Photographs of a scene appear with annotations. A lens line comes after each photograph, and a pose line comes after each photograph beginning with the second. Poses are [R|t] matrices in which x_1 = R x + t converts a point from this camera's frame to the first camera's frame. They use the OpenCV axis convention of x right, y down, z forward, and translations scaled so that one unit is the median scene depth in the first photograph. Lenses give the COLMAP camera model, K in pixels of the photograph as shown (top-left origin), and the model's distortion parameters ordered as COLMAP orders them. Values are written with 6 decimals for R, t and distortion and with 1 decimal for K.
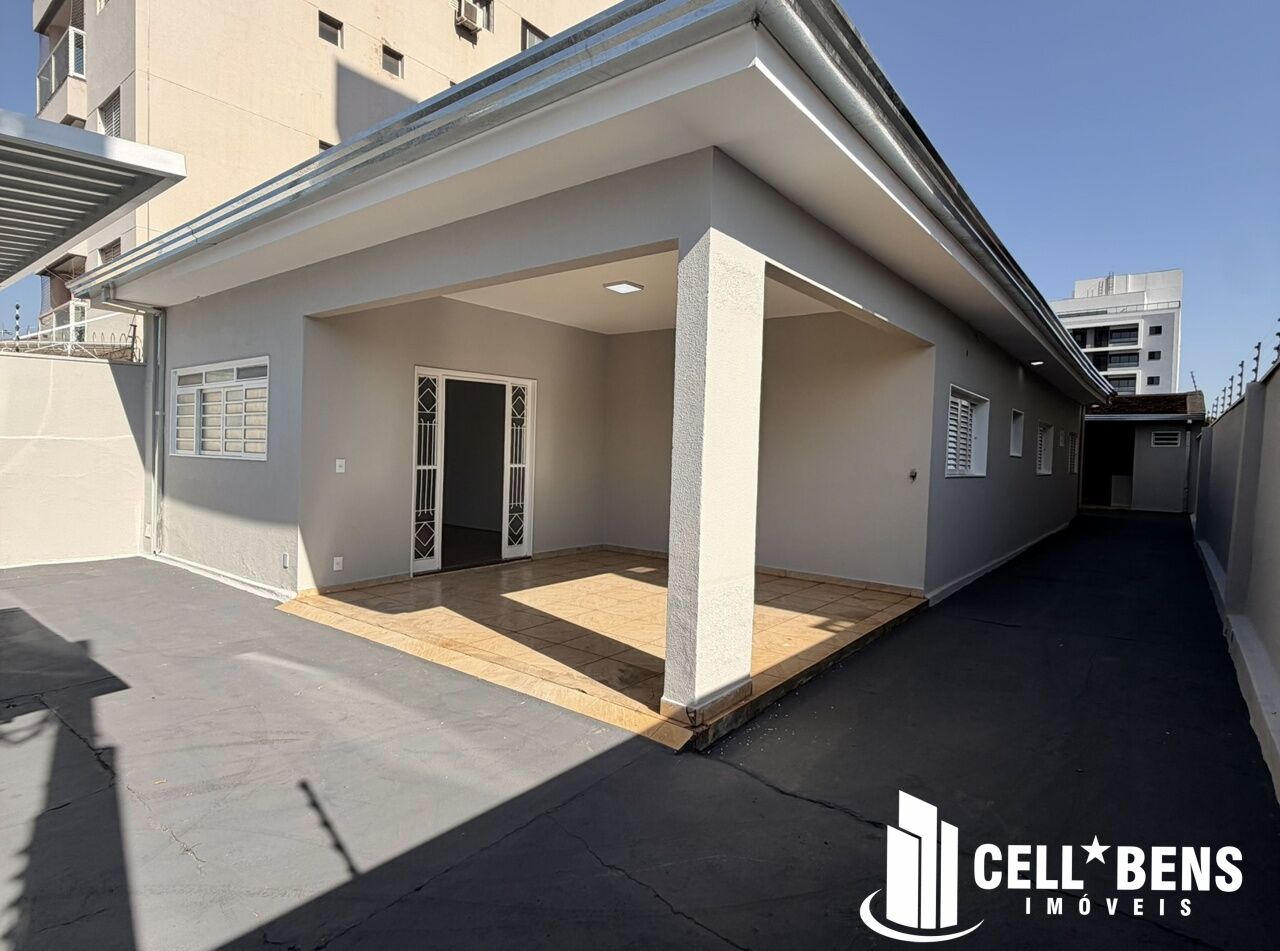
lens RADIAL K [[680.2, 0, 640.0], [0, 680.2, 475.5], [0, 0, 1]] dist [-0.004497, 0.001627]
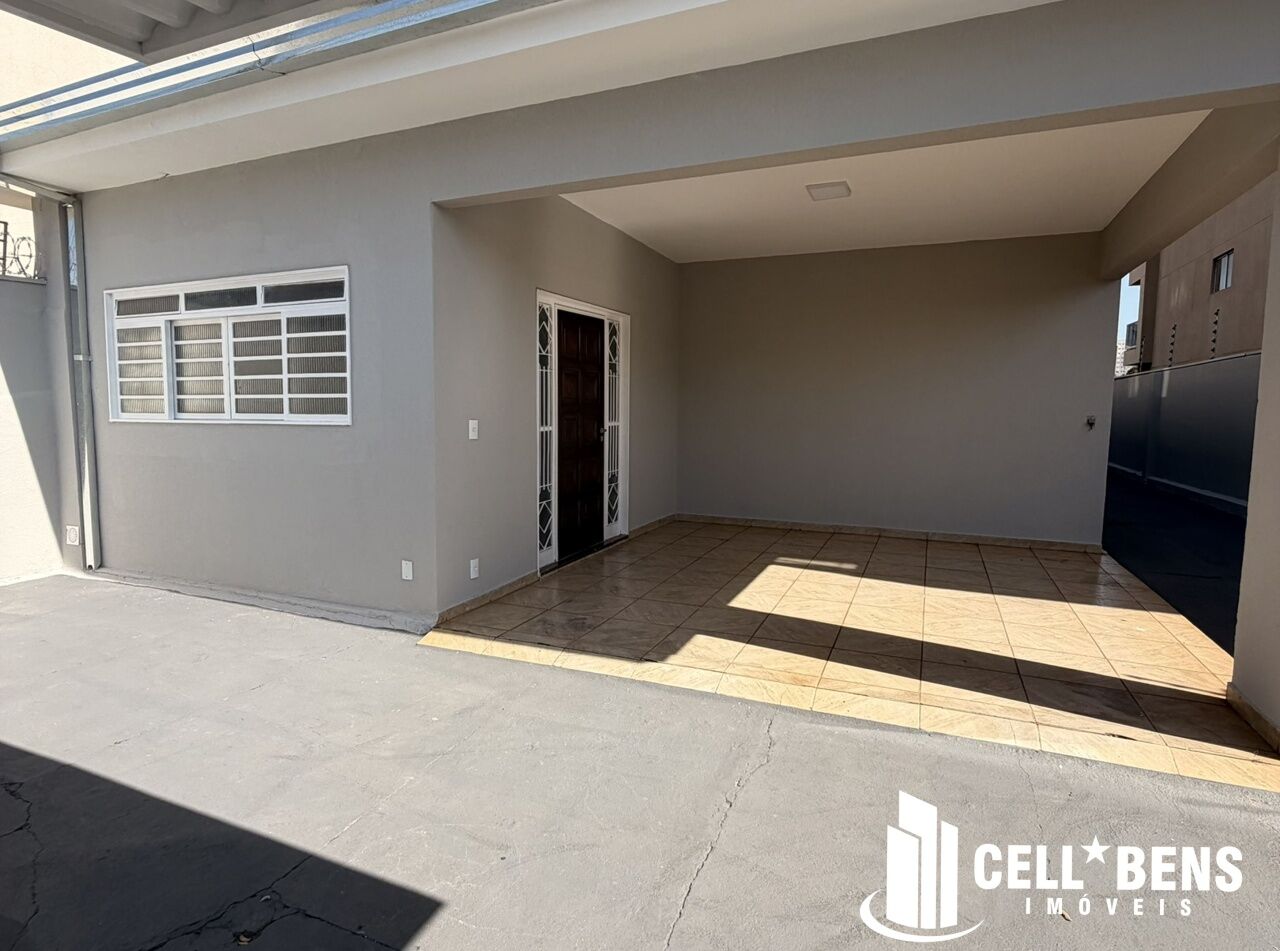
lens RADIAL K [[680.2, 0, 640.0], [0, 680.2, 475.5], [0, 0, 1]] dist [-0.004497, 0.001627]
pose [[0.967845, -0.044866, 0.247512, -0.391137], [0.028434, 0.997172, 0.069571, -0.009276], [-0.249933, -0.060296, 0.966384, 0.245296]]
